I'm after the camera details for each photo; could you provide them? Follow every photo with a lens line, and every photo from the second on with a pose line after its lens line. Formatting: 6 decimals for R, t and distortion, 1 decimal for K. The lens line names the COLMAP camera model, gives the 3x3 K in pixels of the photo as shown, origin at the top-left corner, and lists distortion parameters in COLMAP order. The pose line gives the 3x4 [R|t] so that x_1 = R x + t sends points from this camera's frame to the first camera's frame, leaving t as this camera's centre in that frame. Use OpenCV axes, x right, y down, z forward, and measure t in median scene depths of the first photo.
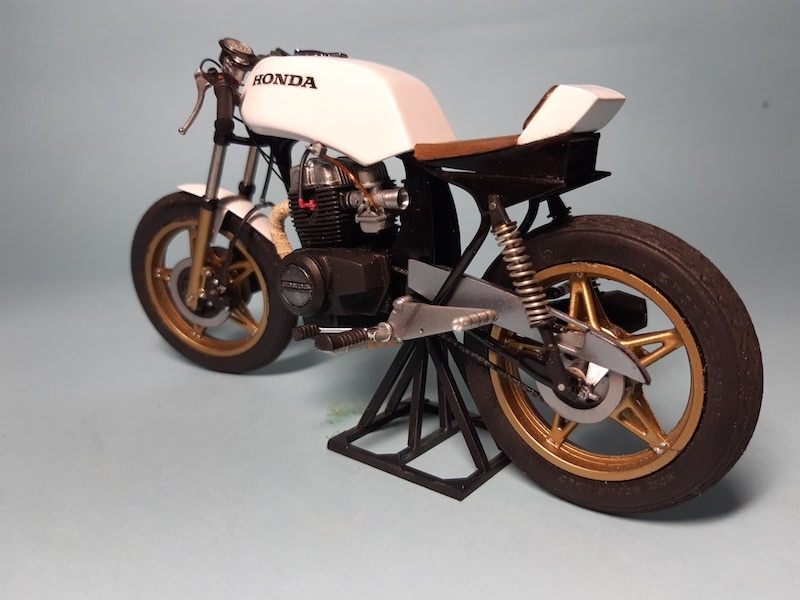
lens RADIAL K [[668.3, 0, 398.2], [0, 668.3, 293.6], [0, 0, 1]] dist [0.004798, -0.078474]
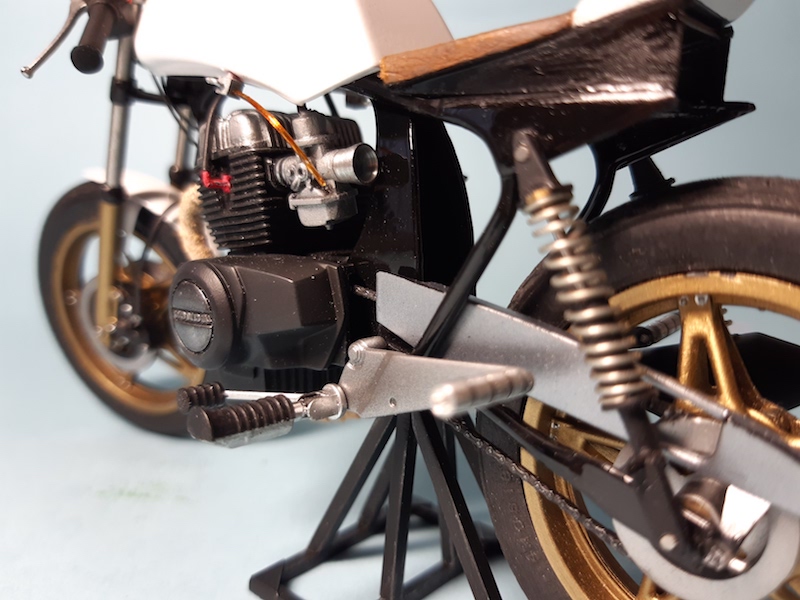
lens RADIAL K [[660.9, 0, 400.0], [0, 660.9, 300.0], [0, 0, 1]] dist [0.006255, -0.145687]
pose [[0.996193, 0.009926, -0.086604, 0.083275], [-0.013979, 0.998829, -0.046321, -0.002512], [0.086042, 0.047355, 0.995165, 0.453378]]
